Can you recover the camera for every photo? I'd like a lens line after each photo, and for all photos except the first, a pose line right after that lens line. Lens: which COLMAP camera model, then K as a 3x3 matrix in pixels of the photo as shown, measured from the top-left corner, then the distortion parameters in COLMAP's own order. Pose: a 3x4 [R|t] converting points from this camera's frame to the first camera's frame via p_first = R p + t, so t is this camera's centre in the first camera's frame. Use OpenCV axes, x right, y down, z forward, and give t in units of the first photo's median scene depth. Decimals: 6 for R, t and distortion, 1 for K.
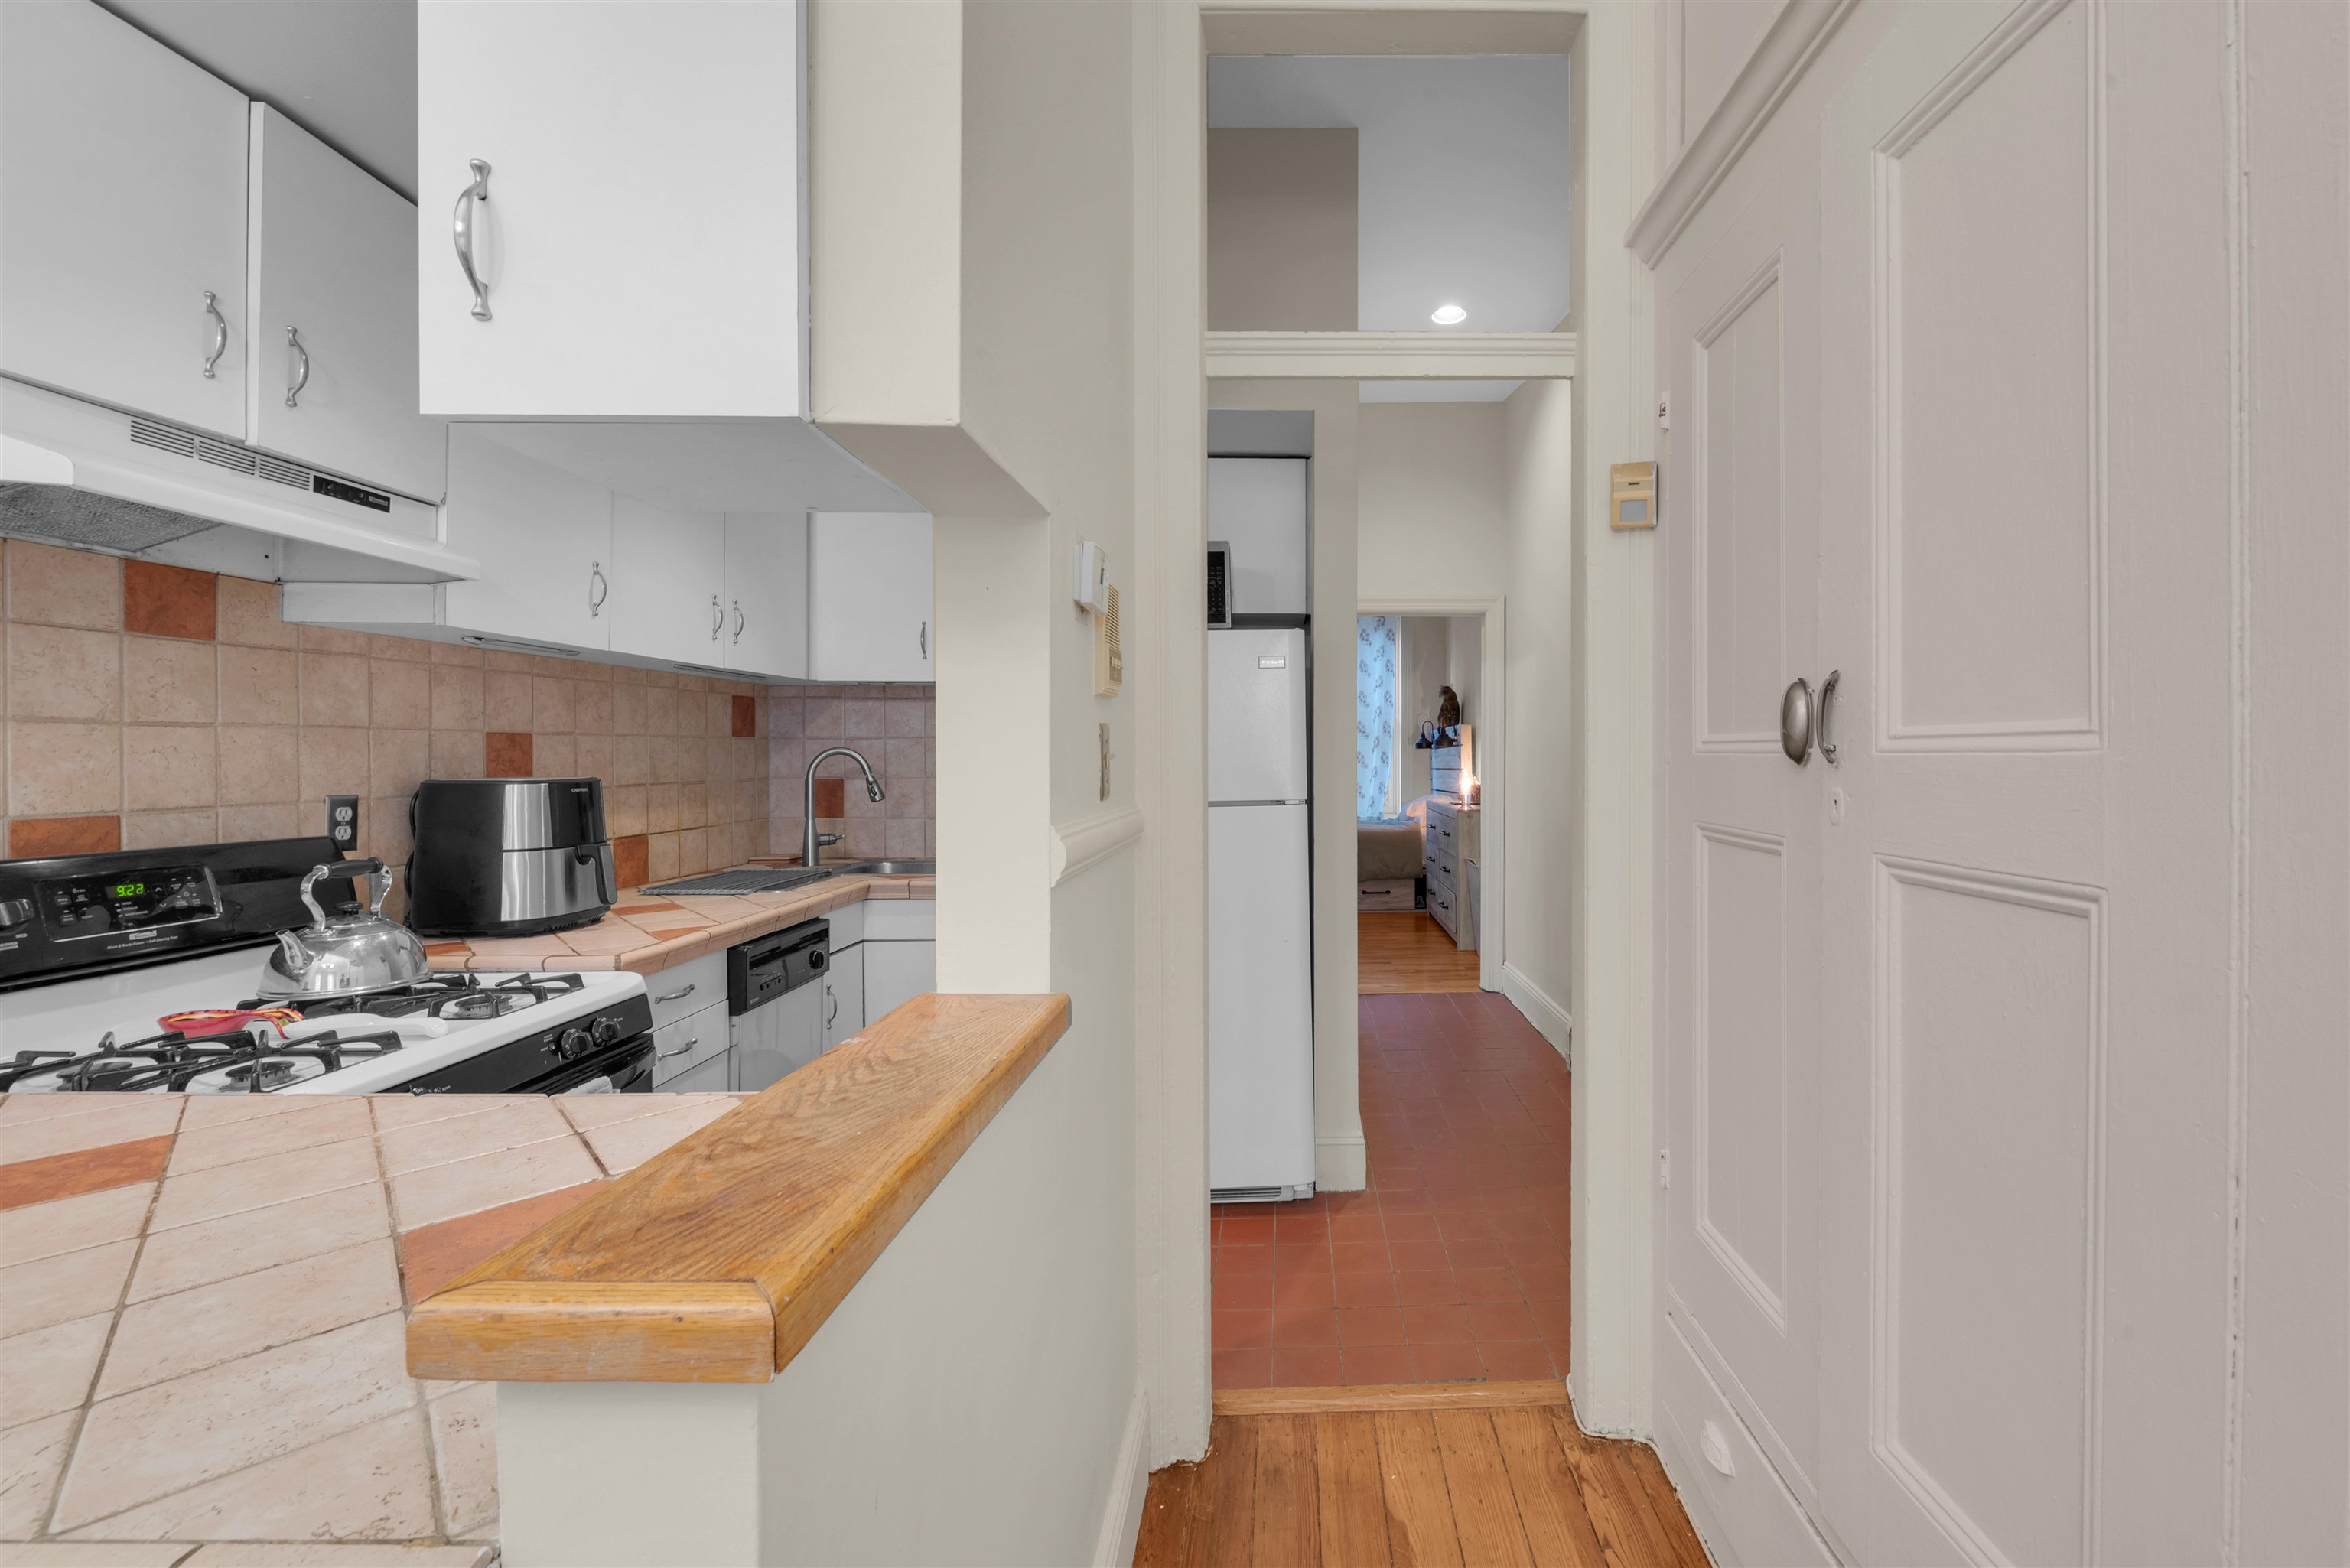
lens RADIAL K [[975.8, 0, 1276.6], [0, 975.8, 764.9], [0, 0, 1]] dist [-0.006121, -0.000364]
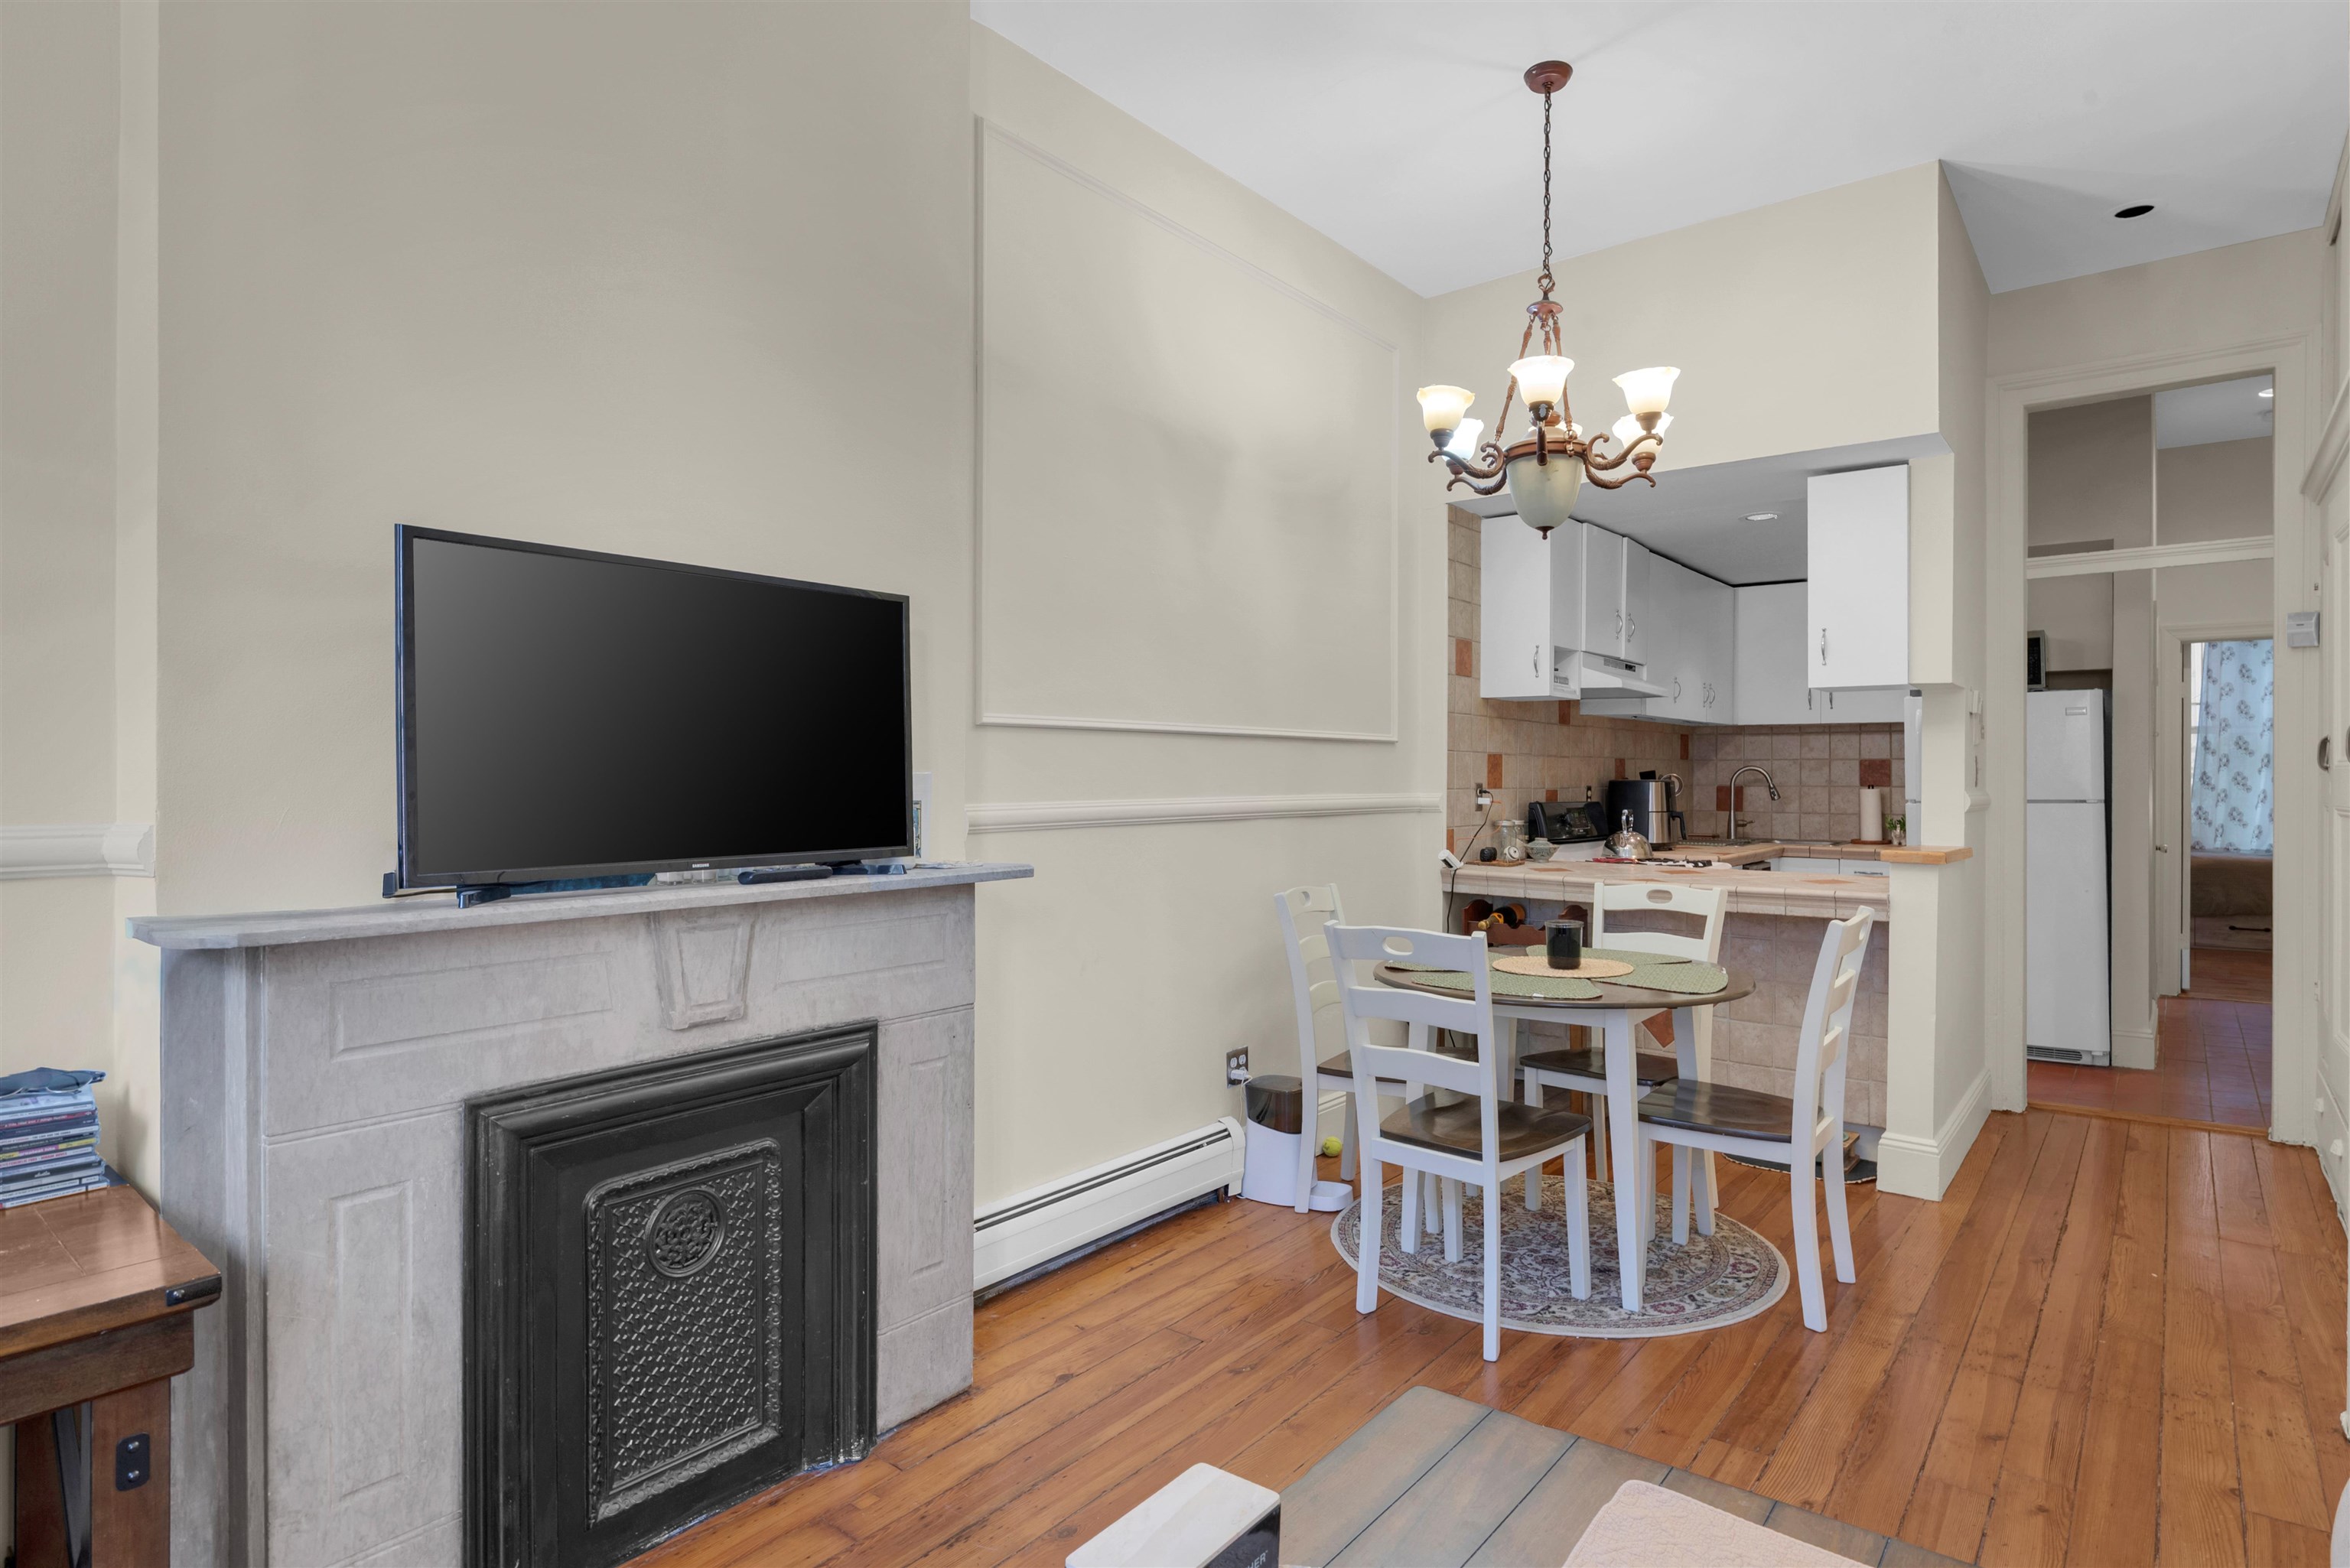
lens RADIAL K [[1242.5, 0, 1190.5], [0, 1242.5, 774.3], [0, 0, 1]] dist [-0.001052, -0.001756]
pose [[0.787545, 0.004310, -0.616242, 0.142056], [-0.011726, 0.999899, -0.007992, 0.038529], [0.616146, 0.013520, 0.787516, -1.977864]]
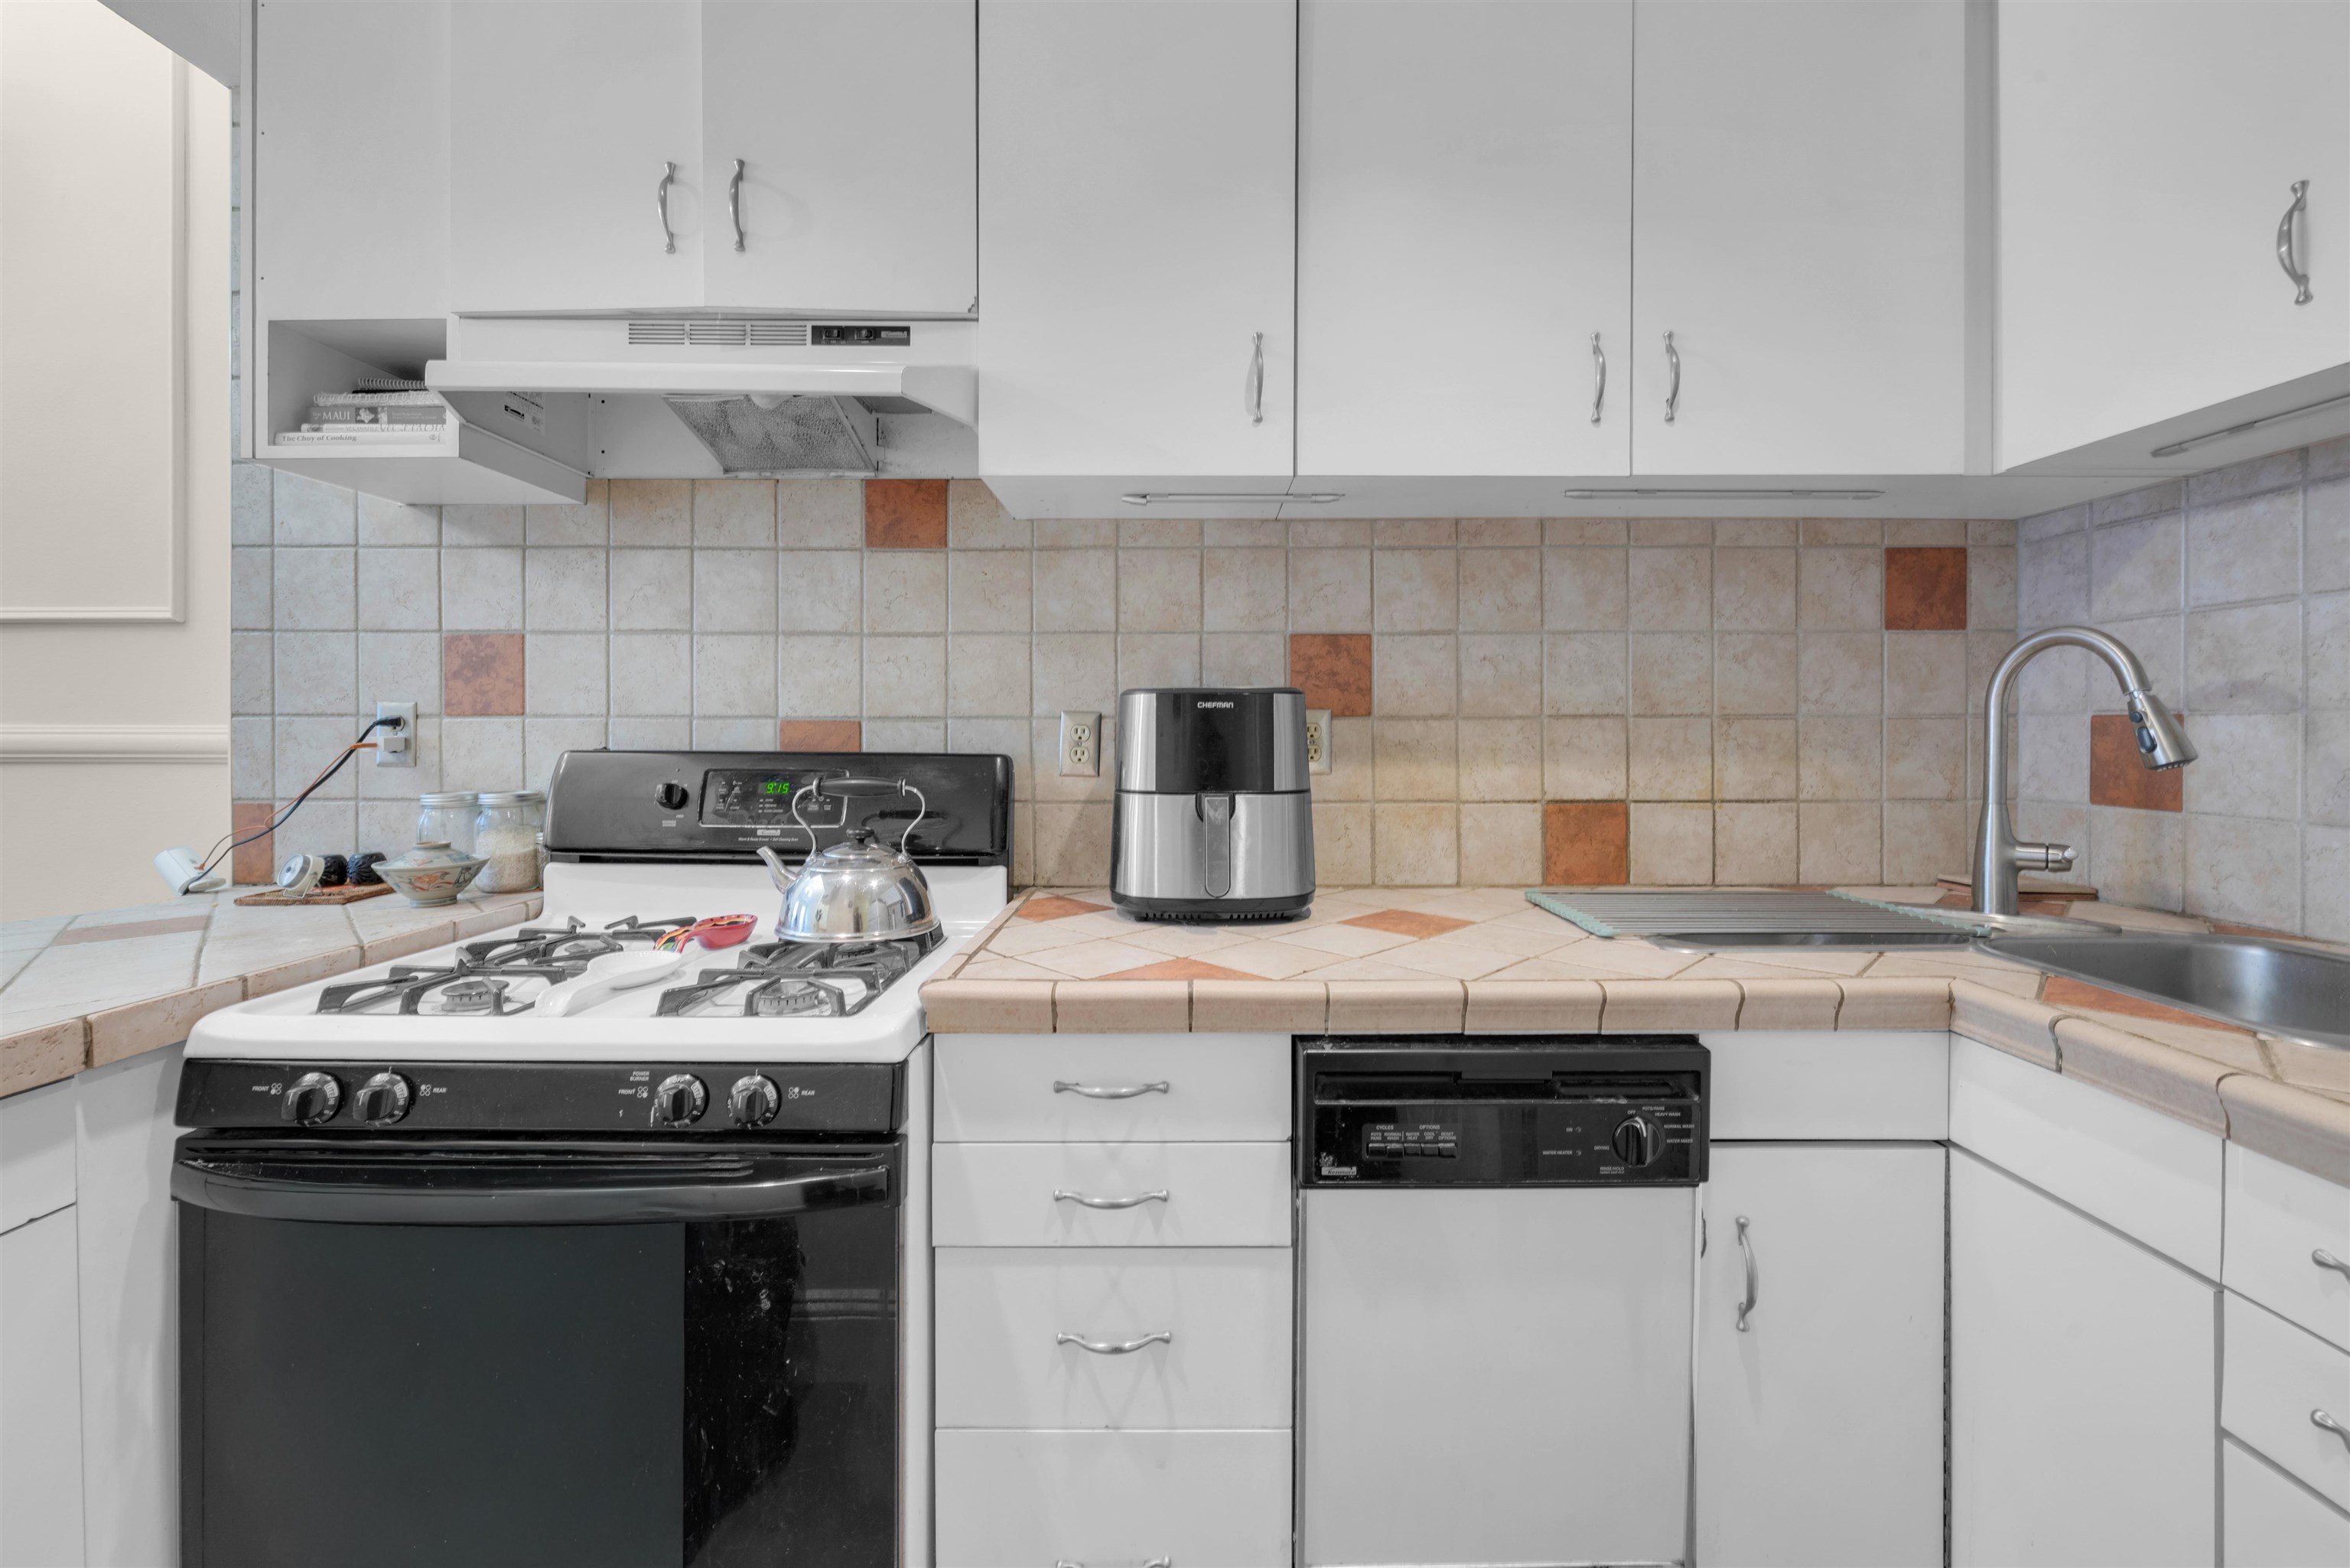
lens RADIAL K [[943.1, 0, 1177.7], [0, 943.1, 735.1], [0, 0, 1]] dist [-0.008199, -0.000637]
pose [[0.008218, 0.006307, -0.999946, -0.122316], [-0.010855, 0.999922, 0.006218, 0.045711], [0.999907, 0.010804, 0.008286, 1.068226]]
